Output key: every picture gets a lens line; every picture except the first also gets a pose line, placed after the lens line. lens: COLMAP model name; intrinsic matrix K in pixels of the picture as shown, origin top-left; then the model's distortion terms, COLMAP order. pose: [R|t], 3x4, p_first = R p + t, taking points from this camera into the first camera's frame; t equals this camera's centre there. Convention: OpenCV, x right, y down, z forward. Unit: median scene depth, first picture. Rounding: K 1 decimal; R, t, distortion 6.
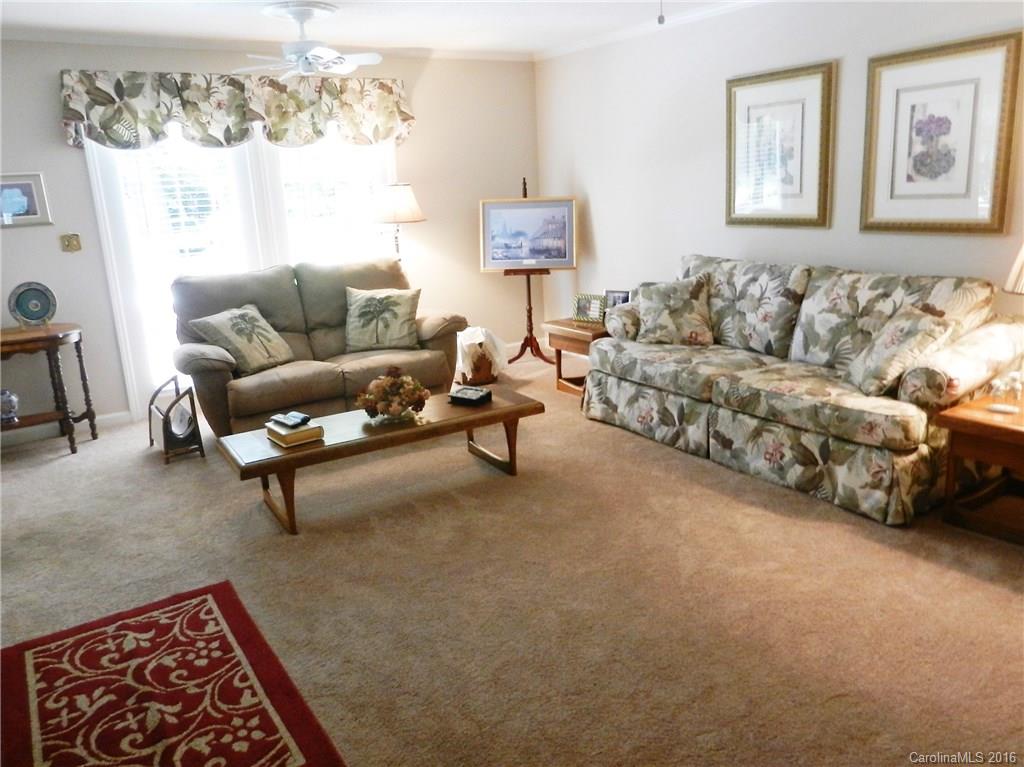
lens RADIAL K [[793.6, 0, 511.4], [0, 793.6, 379.6], [0, 0, 1]] dist [-0.000014, 0.000448]
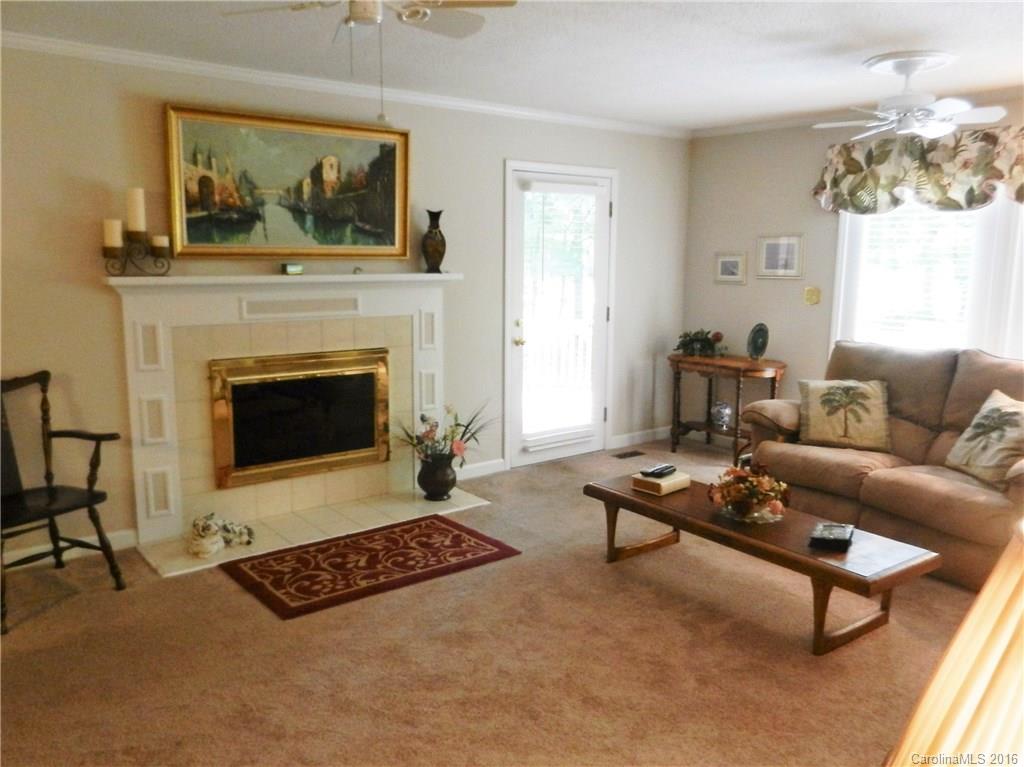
lens RADIAL K [[793.6, 0, 511.7], [0, 793.6, 386.6], [0, 0, 1]] dist [-0.000014, 0.000448]
pose [[0.085592, 0.215647, -0.972713, 0.547637], [-0.250098, 0.949687, 0.188536, -0.159588], [0.964430, 0.227136, 0.135219, 0.475153]]
